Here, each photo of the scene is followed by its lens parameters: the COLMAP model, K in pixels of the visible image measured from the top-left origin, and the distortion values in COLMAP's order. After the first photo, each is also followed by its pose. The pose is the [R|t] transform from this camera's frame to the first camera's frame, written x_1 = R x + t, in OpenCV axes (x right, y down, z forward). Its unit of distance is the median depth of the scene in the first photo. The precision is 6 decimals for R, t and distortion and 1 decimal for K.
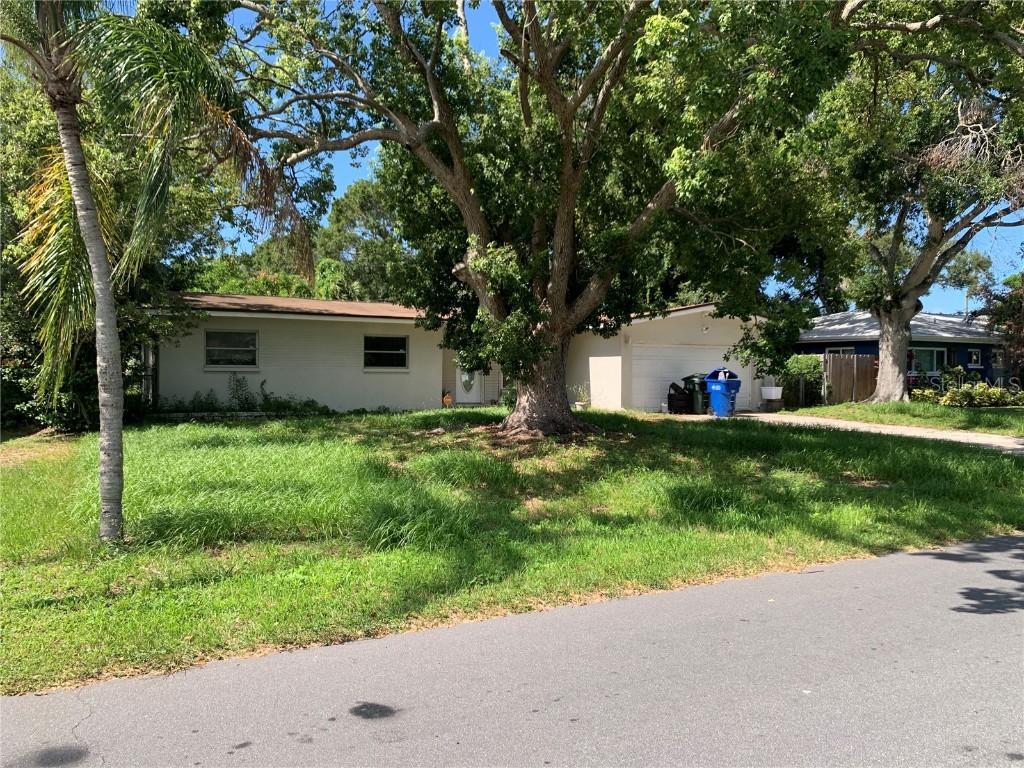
lens RADIAL K [[774.0, 0, 512.4], [0, 774.0, 399.7], [0, 0, 1]] dist [0.037979, 0.000384]
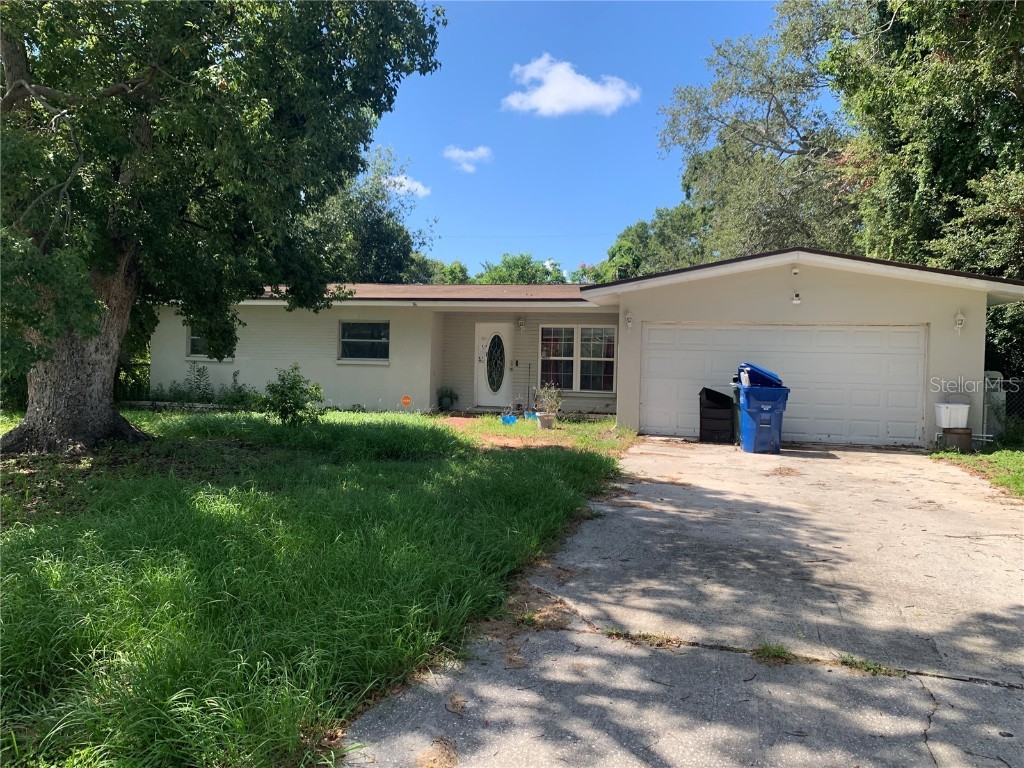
lens RADIAL K [[787.7, 0, 511.0], [0, 787.7, 376.9], [0, 0, 1]] dist [0.004151, 0.004145]
pose [[0.731915, 0.021201, -0.681066, 0.585430], [-0.041857, 0.999027, -0.013883, -0.018594], [0.680110, 0.038669, 0.732090, 0.523609]]
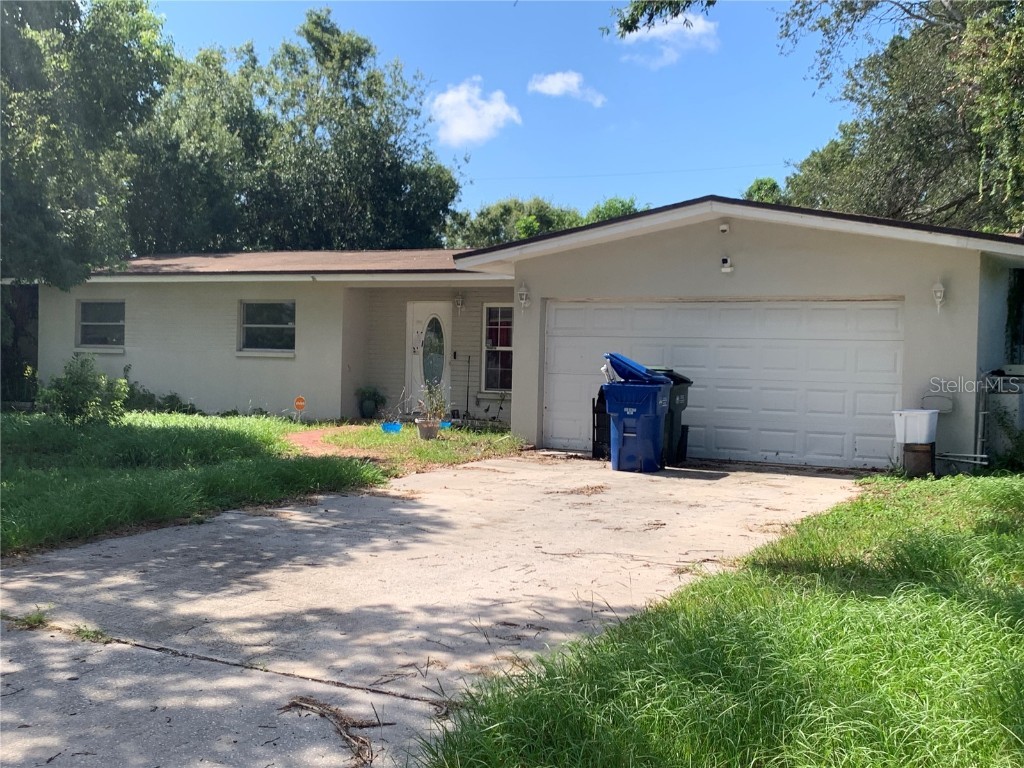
lens RADIAL K [[1187.2, 0, 512.0], [0, 1187.2, 384.0], [0, 0, 1]] dist [0.111229, -0.302491]
pose [[0.568974, 0.025775, -0.821952, 0.849176], [-0.049390, 0.998775, -0.002869, -0.022053], [0.820871, 0.042228, 0.569550, 0.650832]]
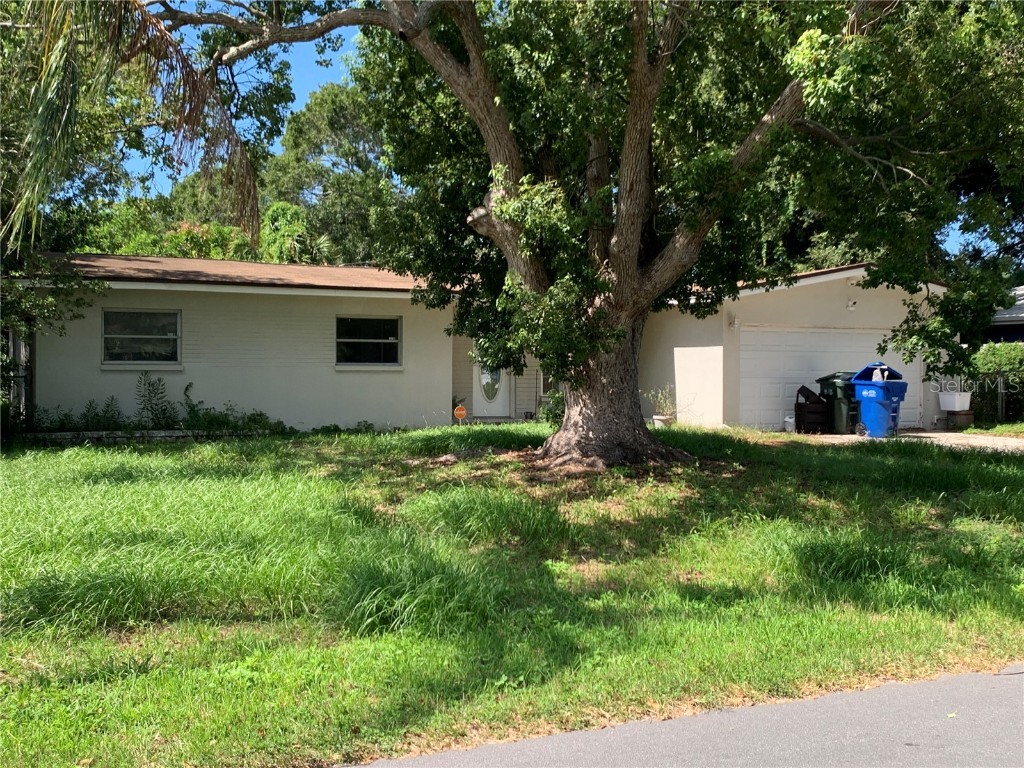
lens RADIAL K [[1187.2, 0, 512.0], [0, 1187.2, 384.0], [0, 0, 1]] dist [0.111229, -0.302491]
pose [[0.999331, -0.001823, -0.036538, -0.002171], [0.000950, 0.999714, -0.023882, 0.000384], [0.036571, 0.023831, 0.999047, -0.022257]]
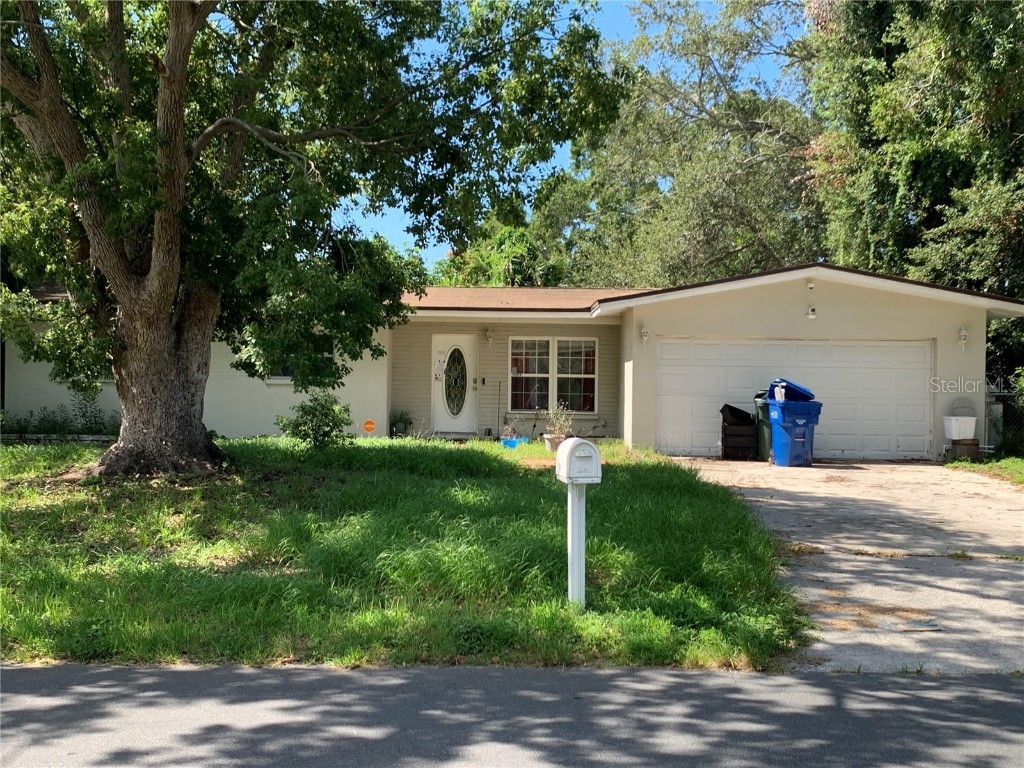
lens RADIAL K [[1187.2, 0, 512.0], [0, 1187.2, 384.0], [0, 0, 1]] dist [0.111229, -0.302491]
pose [[0.869632, 0.003397, -0.493689, 0.582076], [-0.025894, 0.998914, -0.038739, 0.000970], [0.493021, 0.046472, 0.868775, 0.170474]]
